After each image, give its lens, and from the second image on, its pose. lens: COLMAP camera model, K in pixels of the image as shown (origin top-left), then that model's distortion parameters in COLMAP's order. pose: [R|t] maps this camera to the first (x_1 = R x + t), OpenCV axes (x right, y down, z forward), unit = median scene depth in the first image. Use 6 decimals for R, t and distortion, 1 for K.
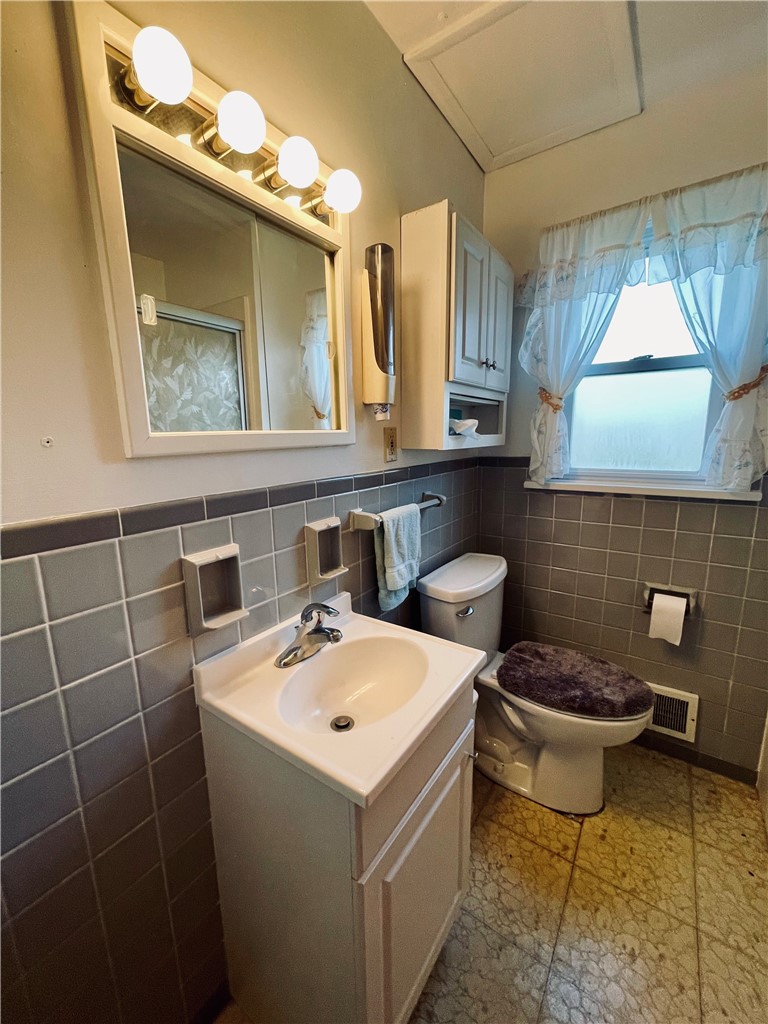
lens RADIAL K [[411.2, 0, 381.3], [0, 411.2, 512.6], [0, 0, 1]] dist [-0.003990, 0.000769]
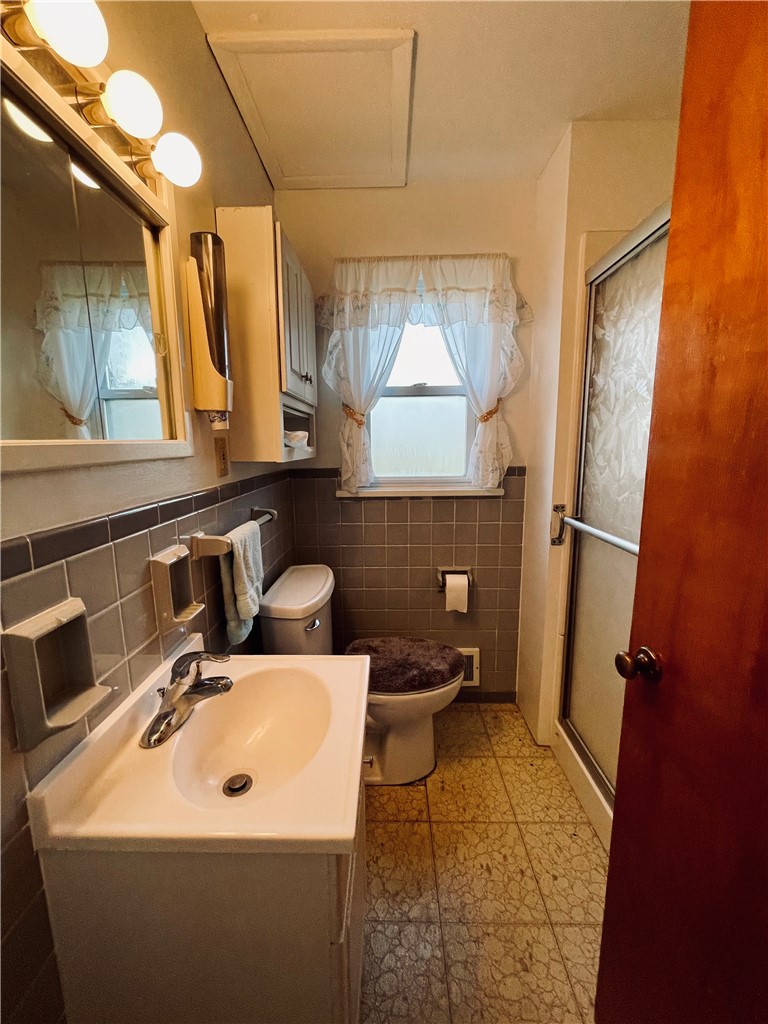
lens RADIAL K [[411.2, 0, 383.5], [0, 411.2, 512.6], [0, 0, 1]] dist [-0.003990, 0.000769]
pose [[0.831389, -0.083760, 0.549342, -0.183576], [0.099884, 0.994999, 0.000545, -0.011502], [-0.546640, 0.054417, 0.835598, 0.068075]]
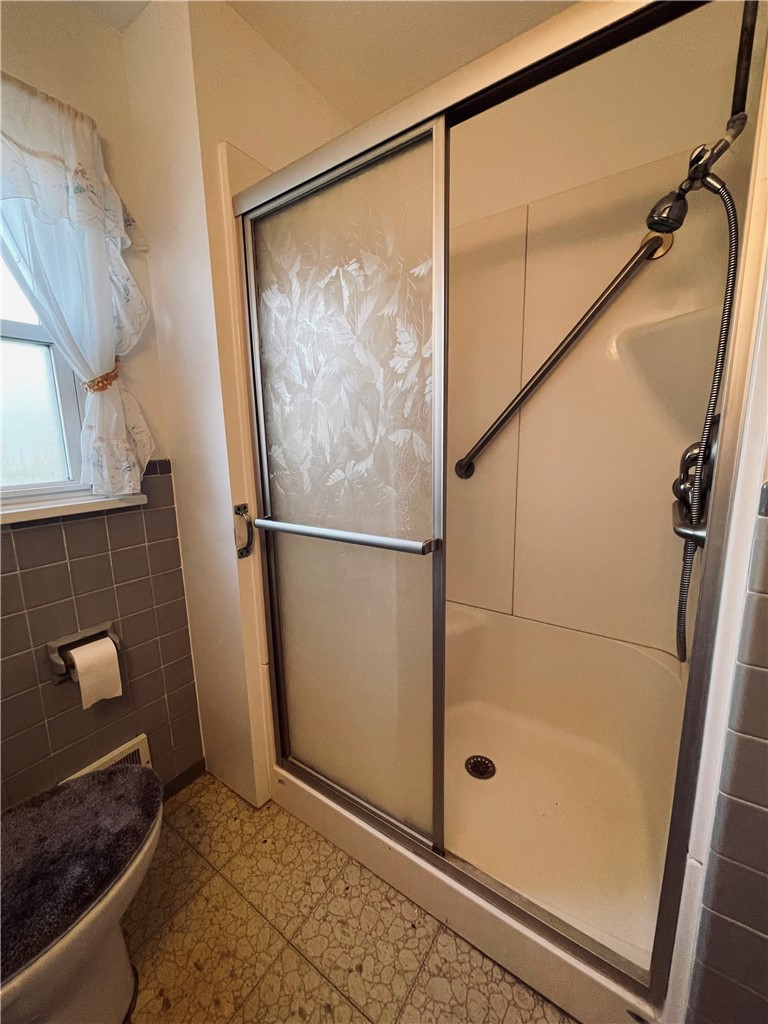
lens RADIAL K [[411.2, 0, 382.3], [0, 411.2, 510.4], [0, 0, 1]] dist [-0.003990, 0.000769]
pose [[0.007238, -0.164541, 0.986344, -0.004229], [0.207060, 0.965239, 0.159501, -0.052689], [-0.978301, 0.203078, 0.041056, 0.449367]]
